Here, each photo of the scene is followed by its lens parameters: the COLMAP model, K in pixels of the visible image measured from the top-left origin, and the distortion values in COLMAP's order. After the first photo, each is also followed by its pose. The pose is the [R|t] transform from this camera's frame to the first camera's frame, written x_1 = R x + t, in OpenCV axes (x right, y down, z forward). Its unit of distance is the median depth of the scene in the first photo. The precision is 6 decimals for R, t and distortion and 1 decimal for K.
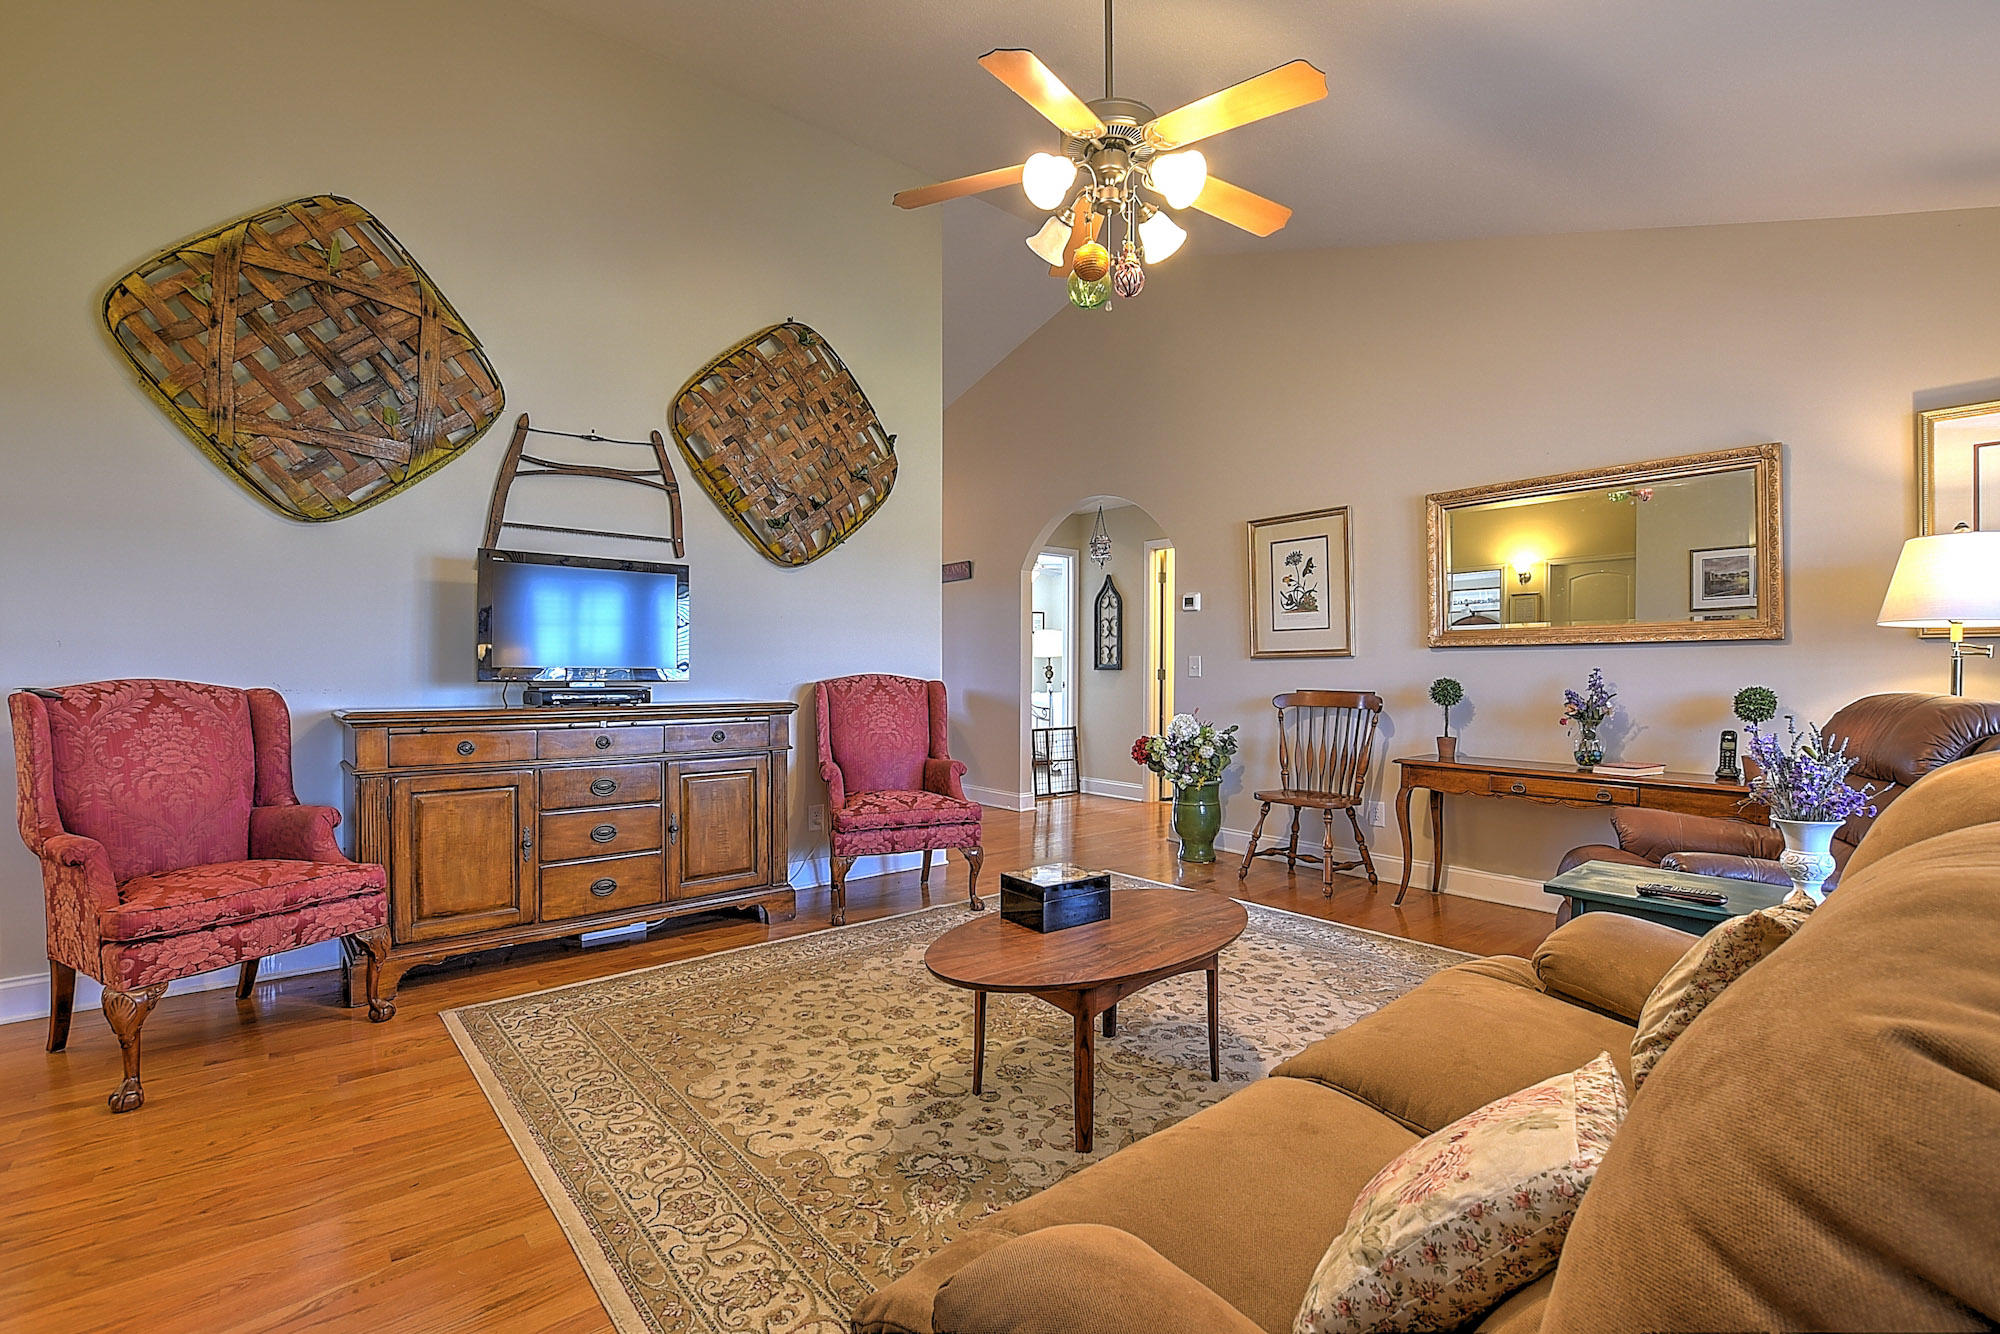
lens RADIAL K [[883.7, 0, 991.5], [0, 883.7, 670.7], [0, 0, 1]] dist [-0.036935, 0.008187]
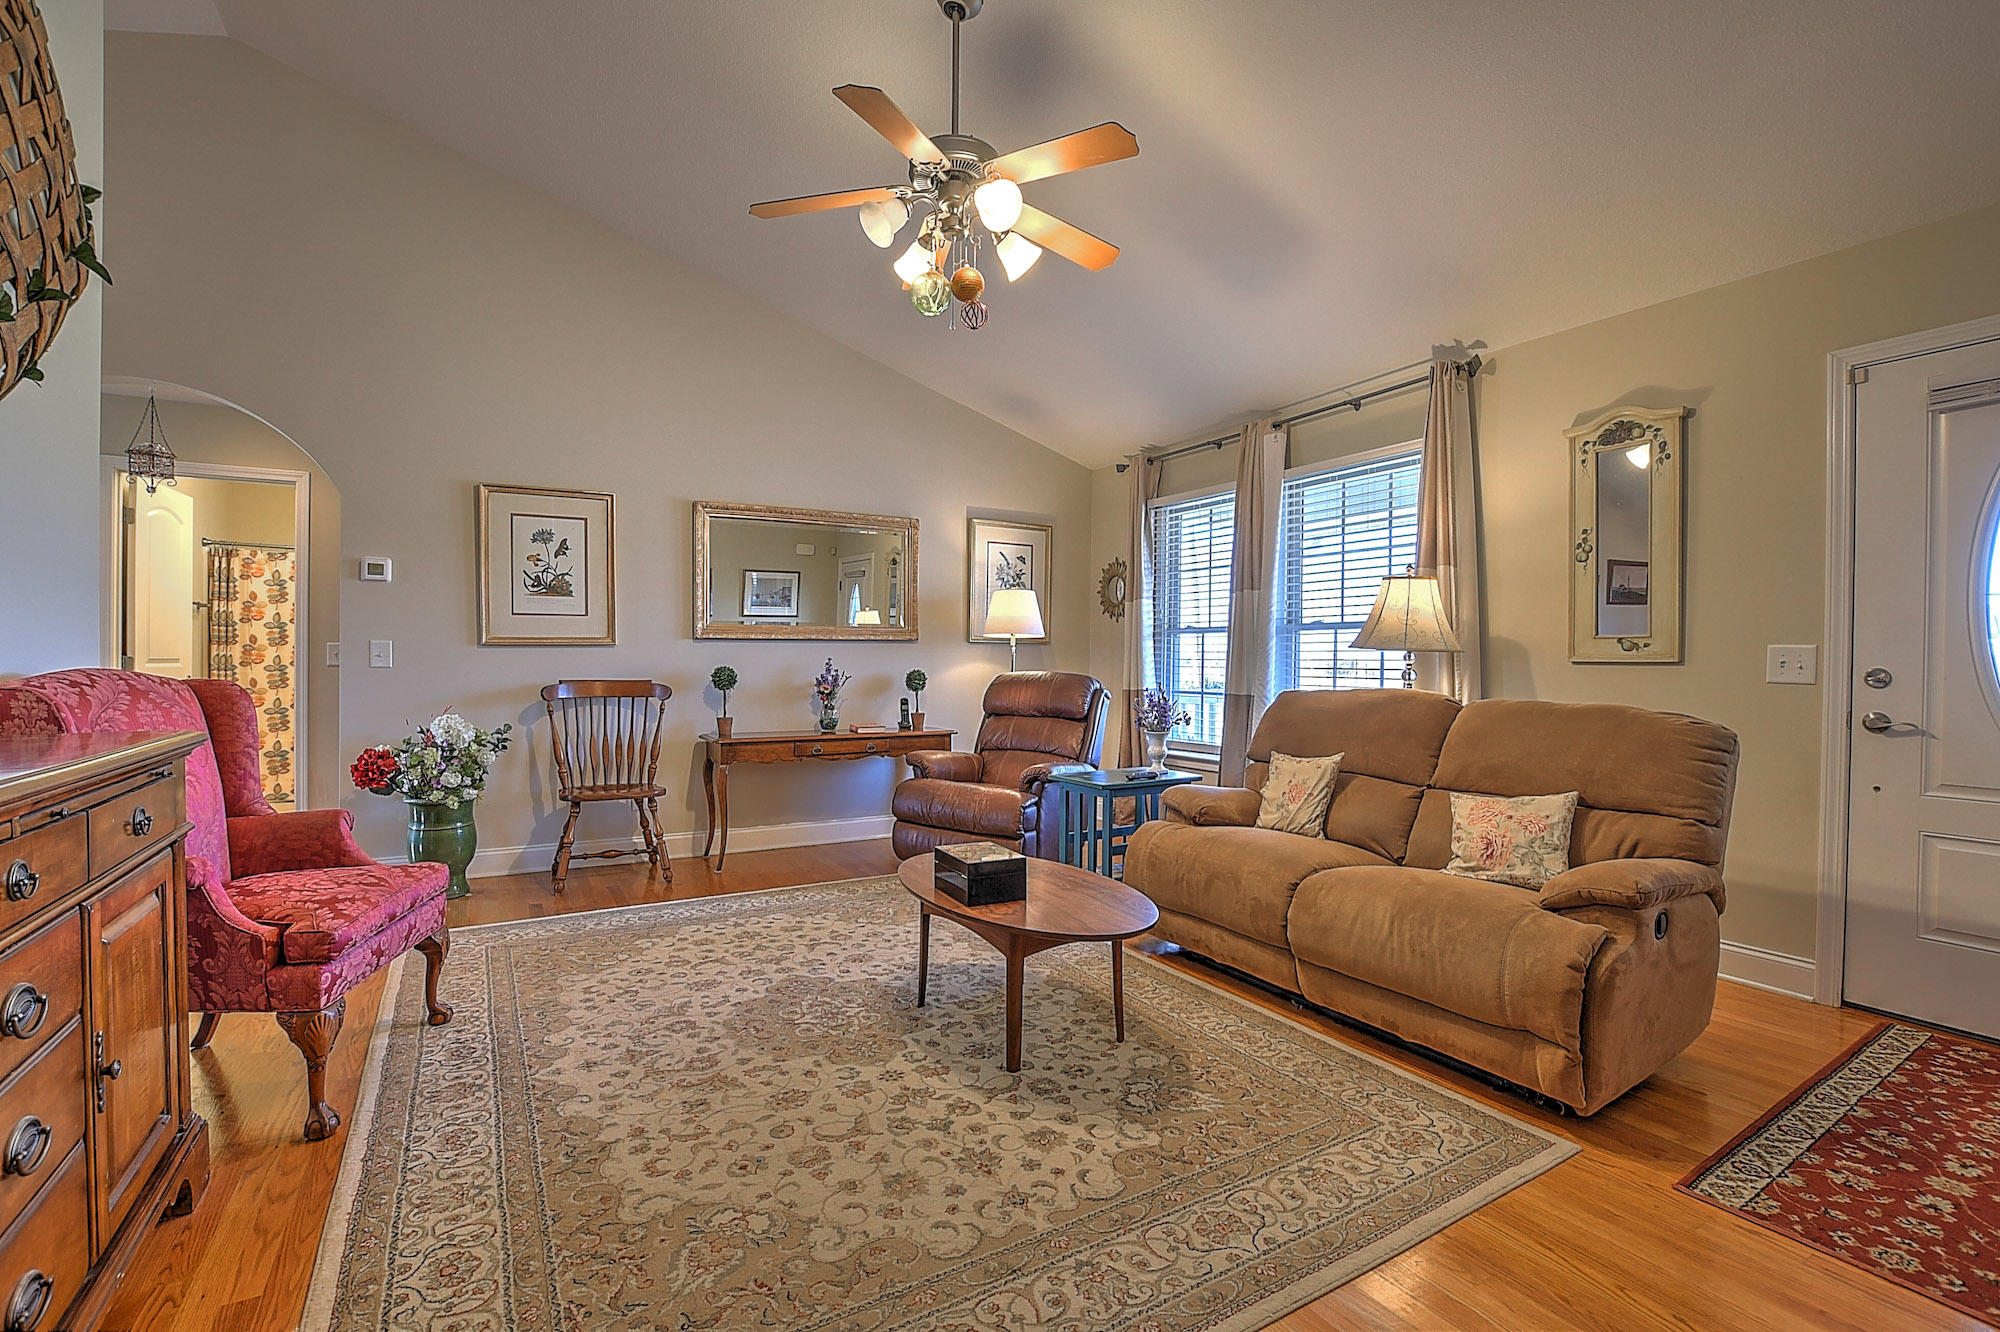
lens RADIAL K [[883.7, 0, 991.5], [0, 883.7, 669.7], [0, 0, 1]] dist [-0.036935, 0.008187]
pose [[0.165422, -0.013460, 0.986131, -0.675056], [-0.002023, 0.999900, 0.013987, -0.004503], [-0.986221, -0.004309, 0.165378, 0.557356]]
